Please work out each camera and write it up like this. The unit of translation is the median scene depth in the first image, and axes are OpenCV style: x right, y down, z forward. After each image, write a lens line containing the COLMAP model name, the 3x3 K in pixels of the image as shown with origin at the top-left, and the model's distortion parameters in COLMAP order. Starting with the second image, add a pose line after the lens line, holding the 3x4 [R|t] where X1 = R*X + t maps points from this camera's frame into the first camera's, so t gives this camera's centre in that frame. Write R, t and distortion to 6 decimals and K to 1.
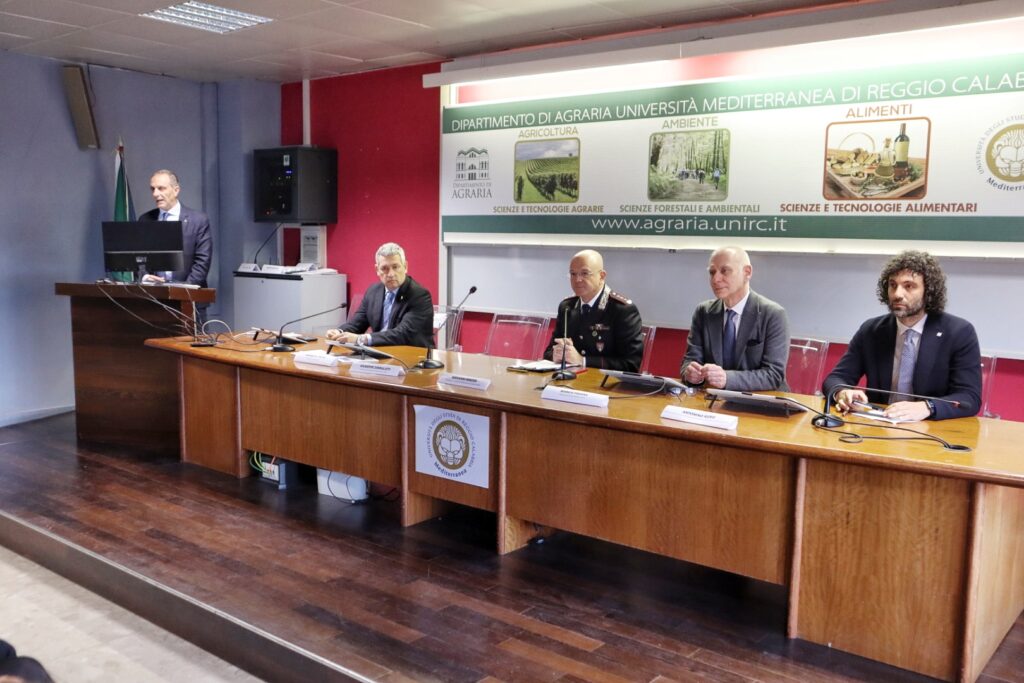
lens RADIAL K [[934.2, 0, 512.0], [0, 934.2, 341.5], [0, 0, 1]] dist [-0.057907, 0.092910]
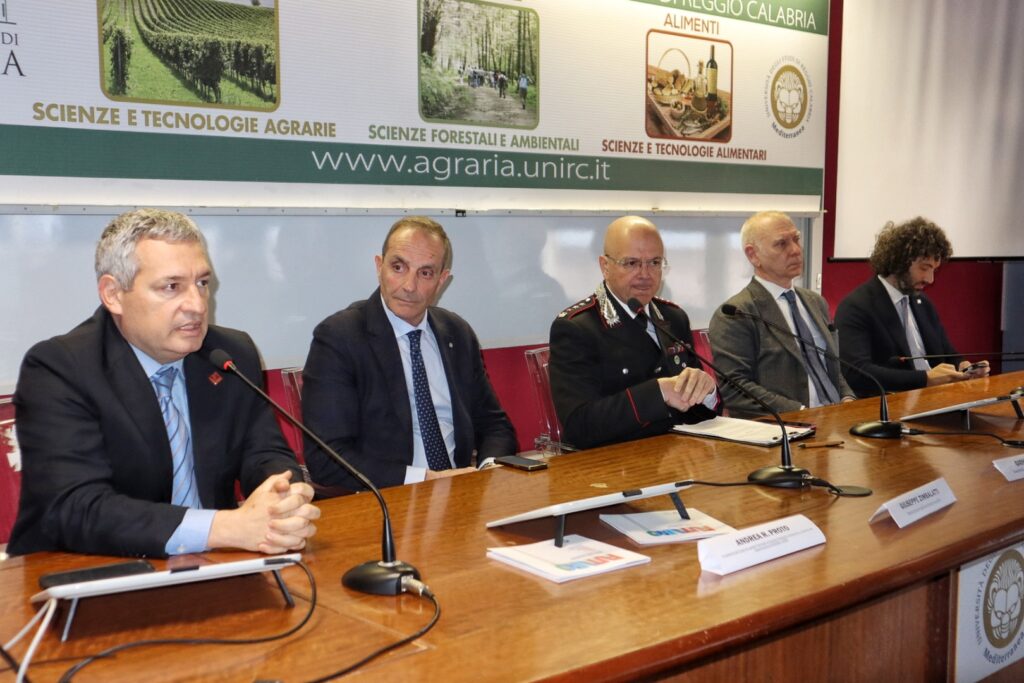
lens RADIAL K [[1222.6, 0, 512.0], [0, 1222.6, 341.5], [0, 0, 1]] dist [-0.002558, 0.181833]
pose [[0.131476, -0.115907, 0.984520, -0.563862], [0.113347, 0.988385, 0.101226, -0.094322], [-0.984818, 0.098283, 0.143087, 0.891783]]
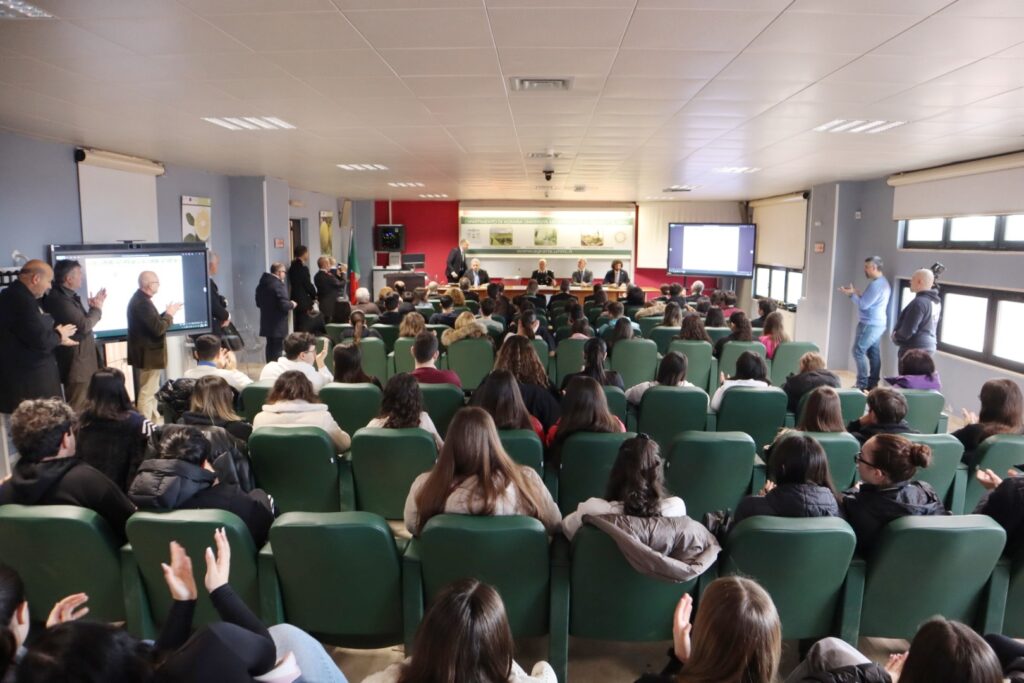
lens RADIAL K [[743.8, 0, 512.0], [0, 743.8, 341.5], [0, 0, 1]] dist [-0.129512, 0.103910]
pose [[0.796567, -0.094516, 0.597115, -1.878594], [0.077474, 0.995519, 0.054226, 0.075397], [-0.599565, 0.003067, 0.800320, -1.469677]]
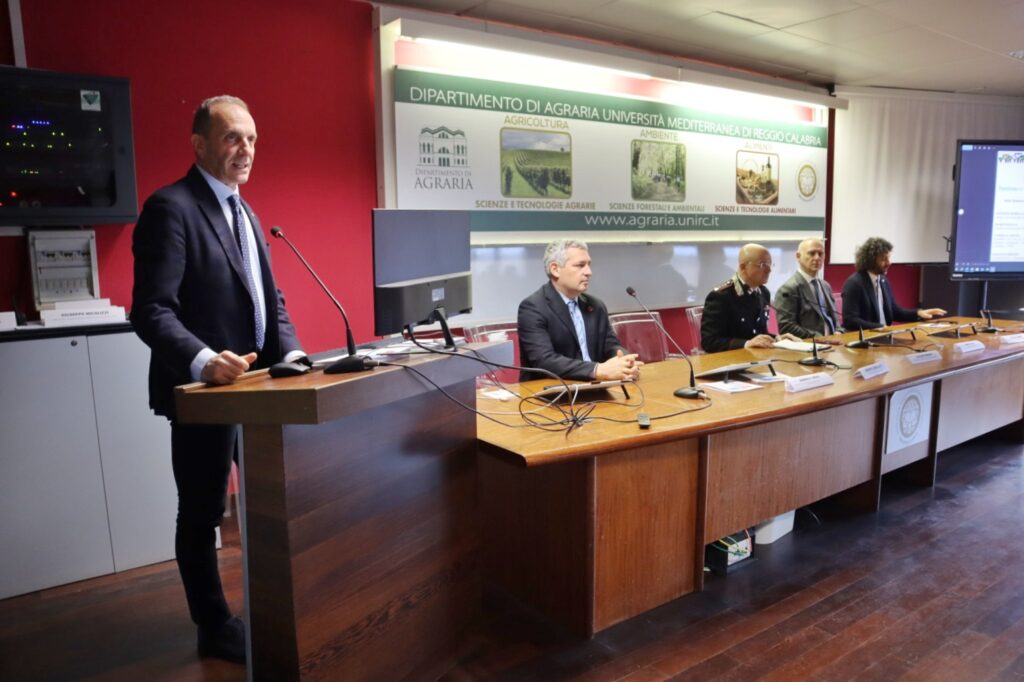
lens RADIAL K [[743.8, 0, 512.0], [0, 743.8, 341.0], [0, 0, 1]] dist [-0.129512, 0.103910]
pose [[0.270516, -0.151545, 0.950713, -0.782132], [0.129349, 0.984300, 0.120094, -0.112970], [-0.953986, 0.090486, 0.285871, 0.931345]]
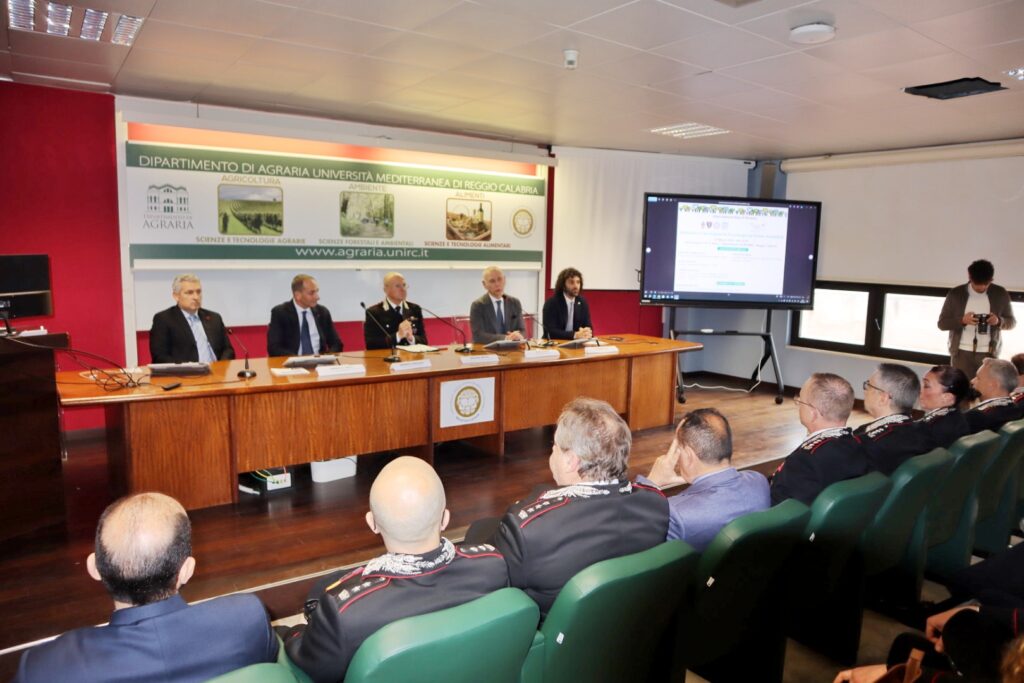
lens RADIAL K [[707.3, 0, 512.0], [0, 707.3, 341.5], [0, 0, 1]] dist [-0.126008, 0.089343]
pose [[0.255050, -0.130255, 0.958114, -0.897270], [0.095090, 0.989461, 0.109203, -0.084831], [-0.962241, 0.063255, 0.264748, 0.472664]]
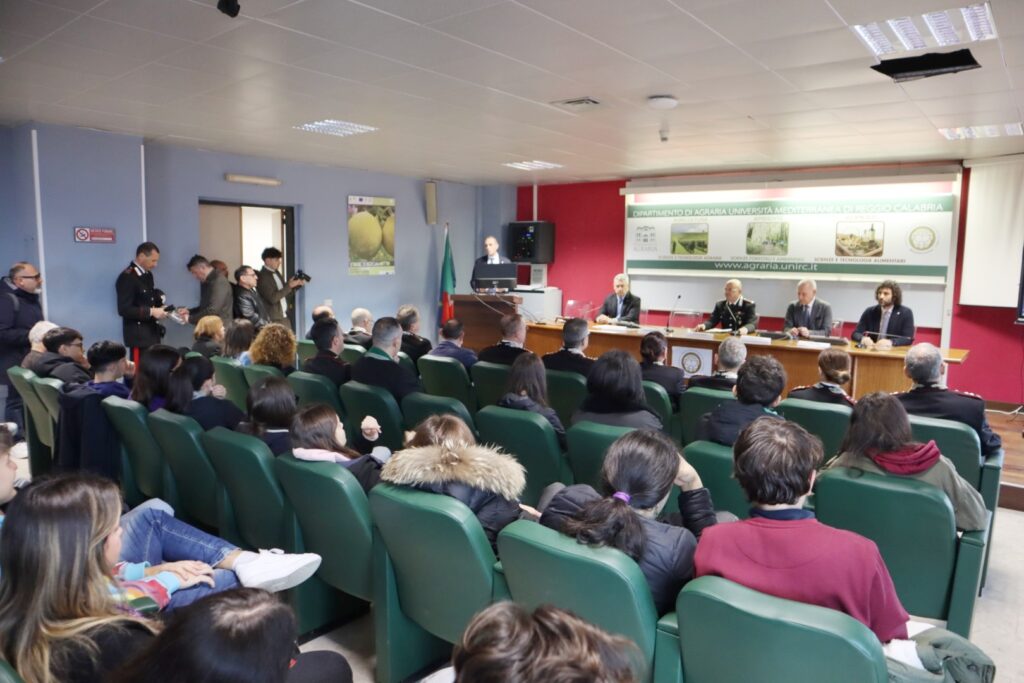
lens RADIAL K [[707.3, 0, 512.0], [0, 707.3, 341.5], [0, 0, 1]] dist [-0.126008, 0.089343]
pose [[0.999895, -0.004484, 0.013747, -0.413446], [0.004512, 0.999988, -0.002000, 0.045331], [-0.013738, 0.002062, 0.999904, -0.569243]]
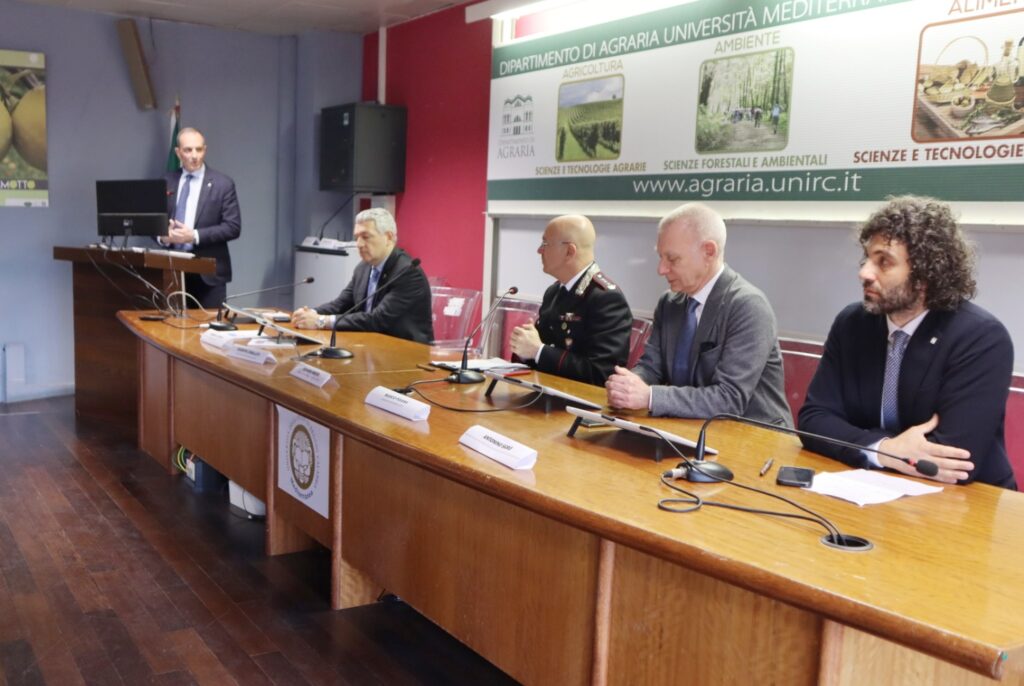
lens RADIAL K [[1011.3, 0, 466.0], [0, 1011.3, 342.3], [0, 0, 1]] dist [-0.061364, 0.103534]
pose [[0.943118, 0.056689, -0.327590, 0.252361], [-0.058534, 0.998276, 0.004232, 0.004385], [0.327266, 0.015184, 0.944810, 0.202233]]
